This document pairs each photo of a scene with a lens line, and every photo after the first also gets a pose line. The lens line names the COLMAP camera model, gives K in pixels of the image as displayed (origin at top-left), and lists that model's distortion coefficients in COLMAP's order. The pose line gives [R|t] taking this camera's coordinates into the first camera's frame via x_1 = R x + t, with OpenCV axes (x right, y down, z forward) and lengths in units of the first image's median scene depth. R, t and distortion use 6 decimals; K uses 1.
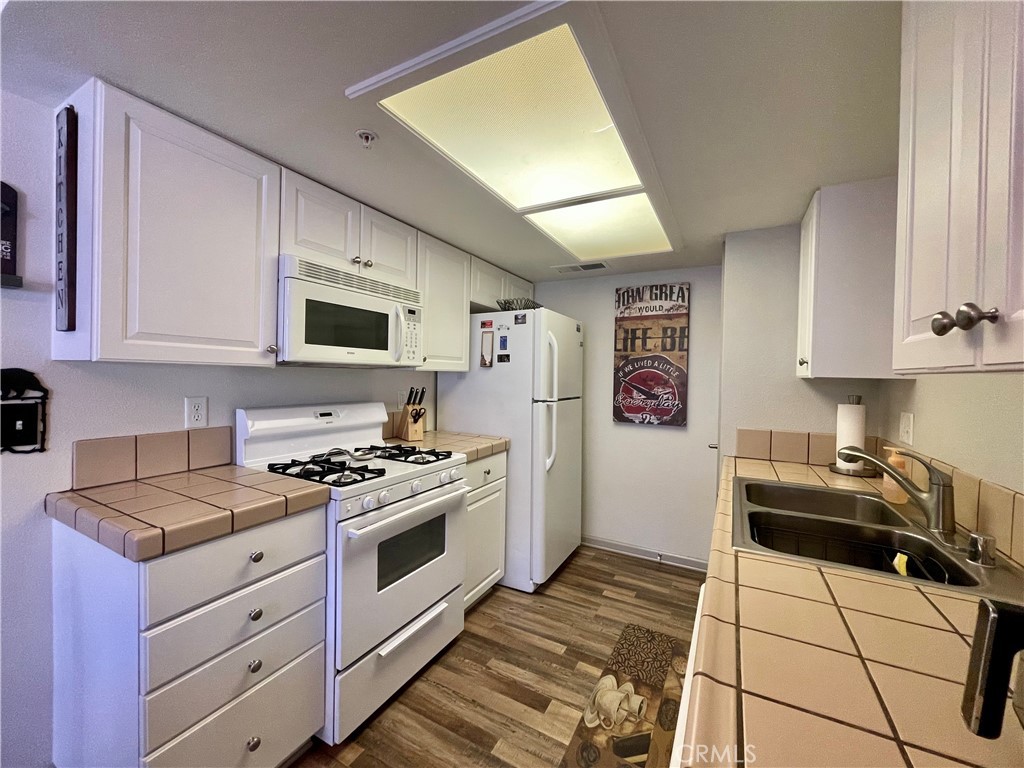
lens RADIAL K [[414.6, 0, 507.4], [0, 414.6, 380.6], [0, 0, 1]] dist [-0.000374, 0.000719]
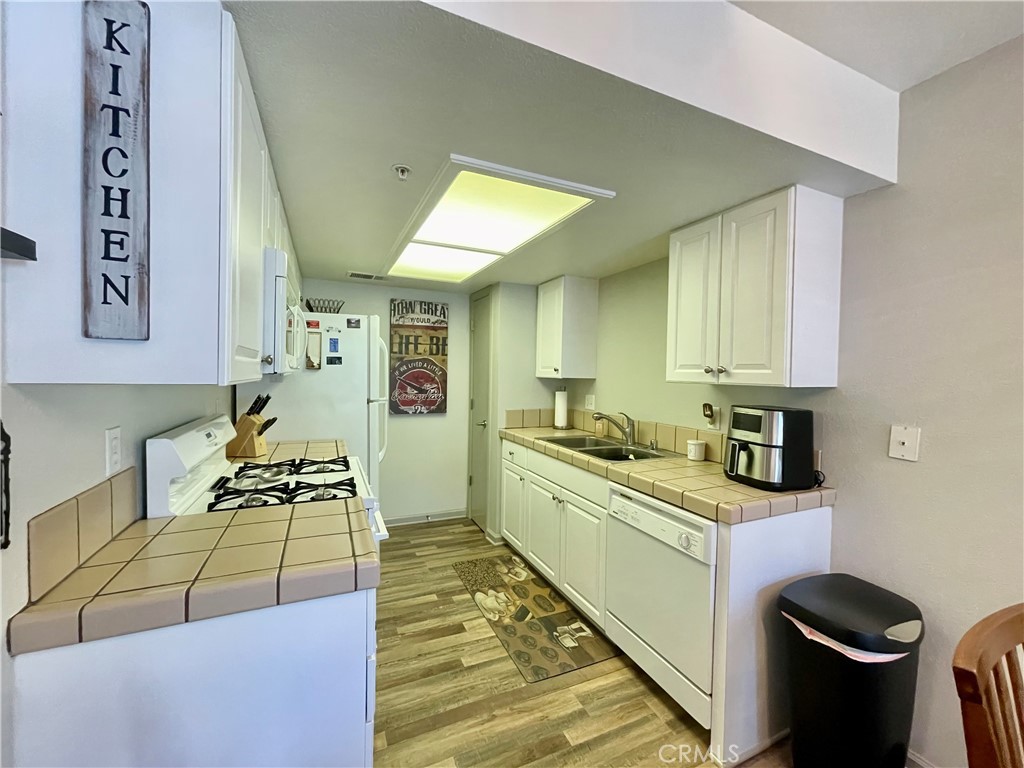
lens RADIAL K [[414.6, 0, 509.9], [0, 414.6, 380.7], [0, 0, 1]] dist [-0.000374, 0.000719]
pose [[0.599870, -0.025251, 0.799699, -0.565444], [0.003827, 0.999581, 0.028691, -0.032857], [-0.800088, -0.014150, 0.599716, 0.057011]]
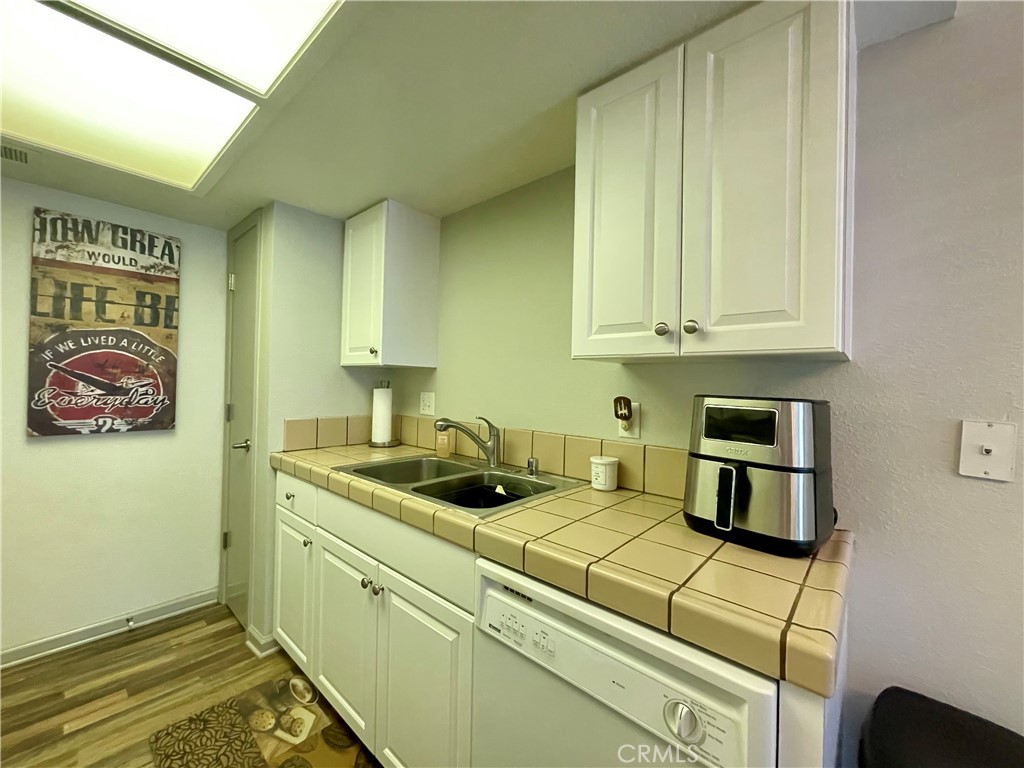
lens RADIAL K [[414.6, 0, 509.9], [0, 414.6, 380.2], [0, 0, 1]] dist [-0.000374, 0.000719]
pose [[0.229872, -0.006538, 0.973199, -0.184861], [-0.004322, 0.999961, 0.007739, 0.015465], [-0.973211, -0.005985, 0.229834, 0.264440]]
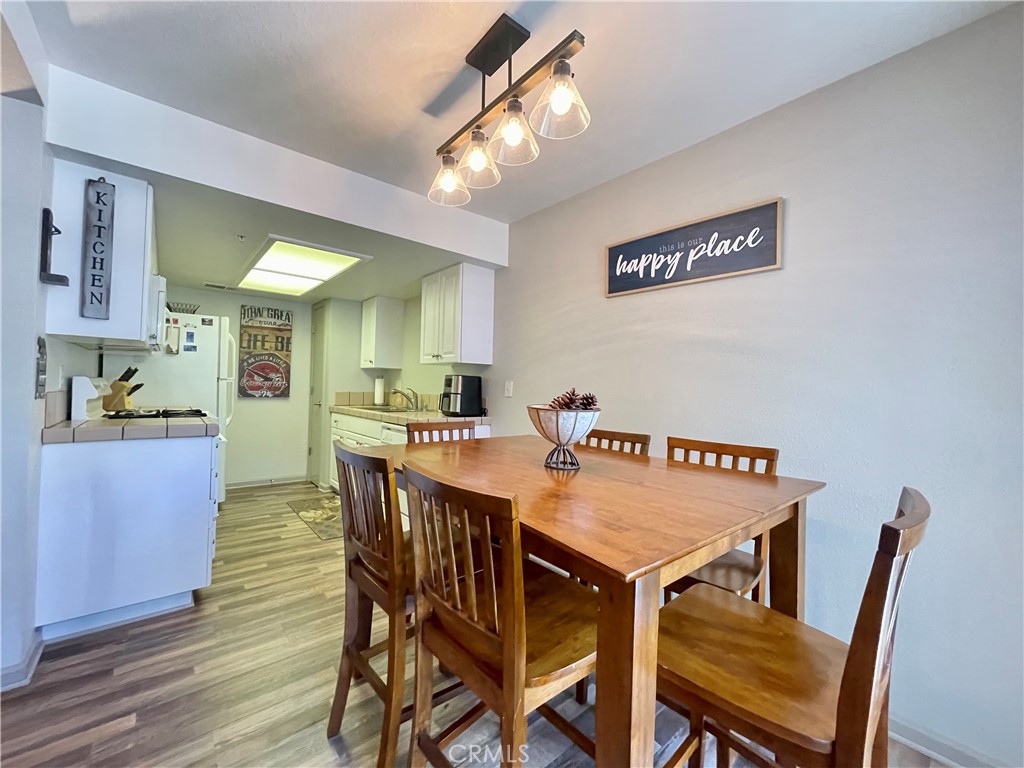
lens RADIAL K [[414.6, 0, 508.1], [0, 414.6, 380.1], [0, 0, 1]] dist [-0.000374, 0.000719]
pose [[0.363082, 0.007259, 0.931729, -0.912930], [-0.005050, 0.999970, -0.005823, 0.054197], [-0.931743, -0.002590, 0.363108, -0.481723]]
